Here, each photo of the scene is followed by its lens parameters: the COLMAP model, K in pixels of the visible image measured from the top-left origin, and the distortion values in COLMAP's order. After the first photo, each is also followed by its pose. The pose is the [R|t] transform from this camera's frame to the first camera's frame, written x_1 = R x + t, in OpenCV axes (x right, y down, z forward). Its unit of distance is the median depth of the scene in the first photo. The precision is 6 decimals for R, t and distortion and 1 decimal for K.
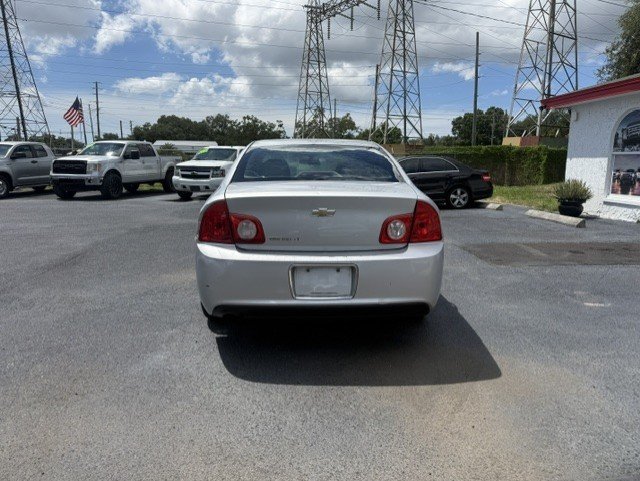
lens RADIAL K [[528.5, 0, 320.0], [0, 528.5, 240.5], [0, 0, 1]] dist [-0.036284, 0.014758]
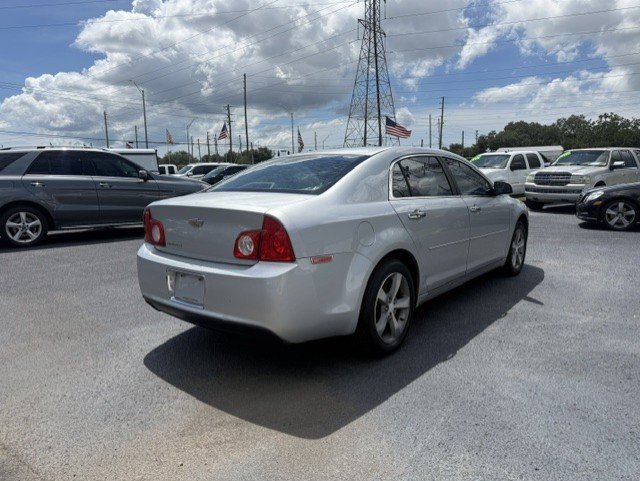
lens RADIAL K [[511.5, 0, 320.0], [0, 511.5, 240.5], [0, 0, 1]] dist [0.004450, 0.007605]
pose [[0.700511, 0.075680, -0.709618, 0.147255], [-0.082122, 0.996304, 0.025187, -0.010408], [0.708901, 0.040632, 0.704137, 0.074699]]
